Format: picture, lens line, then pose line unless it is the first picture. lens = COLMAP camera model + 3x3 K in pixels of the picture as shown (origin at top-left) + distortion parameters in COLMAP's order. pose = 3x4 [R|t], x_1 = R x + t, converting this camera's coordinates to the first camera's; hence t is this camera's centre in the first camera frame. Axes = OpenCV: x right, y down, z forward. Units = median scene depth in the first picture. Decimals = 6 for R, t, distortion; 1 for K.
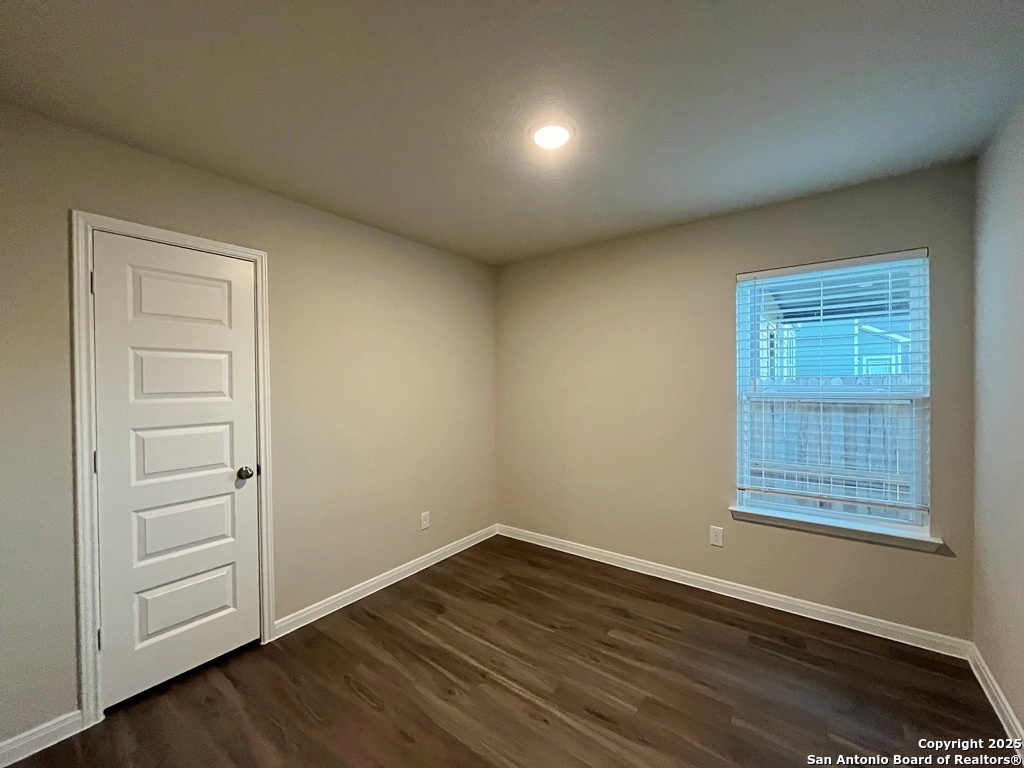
lens RADIAL K [[412.7, 0, 508.0], [0, 412.7, 379.9], [0, 0, 1]] dist [-0.002943, -0.000355]
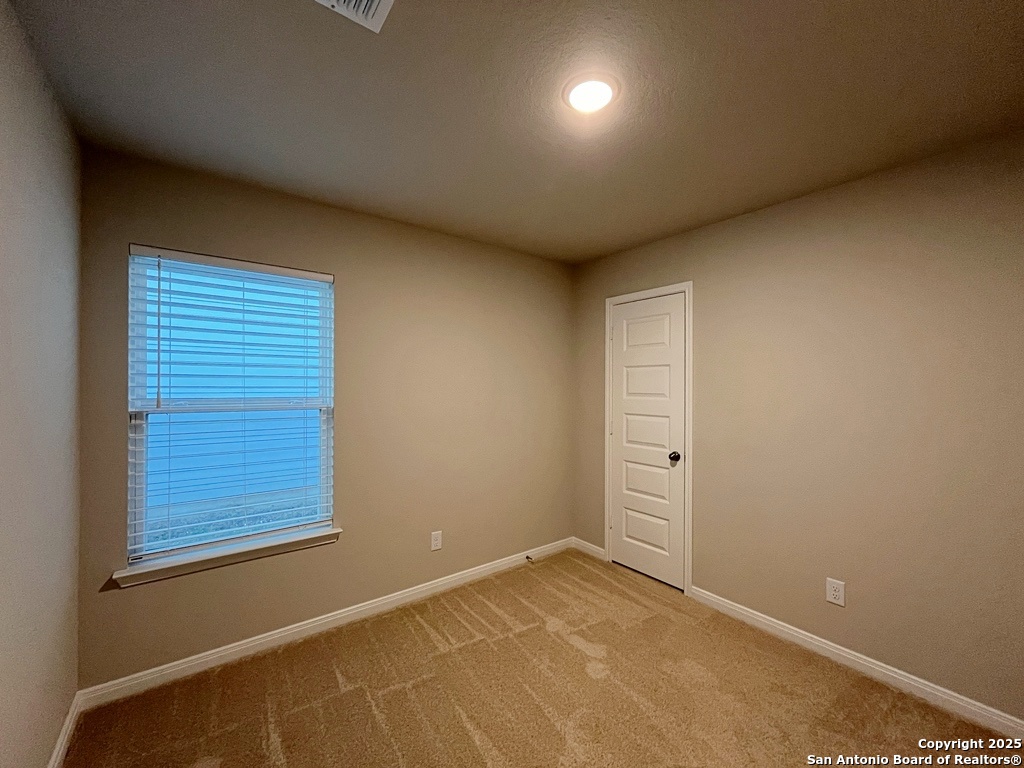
lens RADIAL K [[412.7, 0, 511.8], [0, 412.7, 387.0], [0, 0, 1]] dist [-0.002943, -0.000355]
pose [[-0.255592, 0.012407, -0.966705, 0.778815], [-0.002805, 0.999904, 0.013574, -0.012132], [0.966781, 0.006181, -0.255533, 0.847833]]
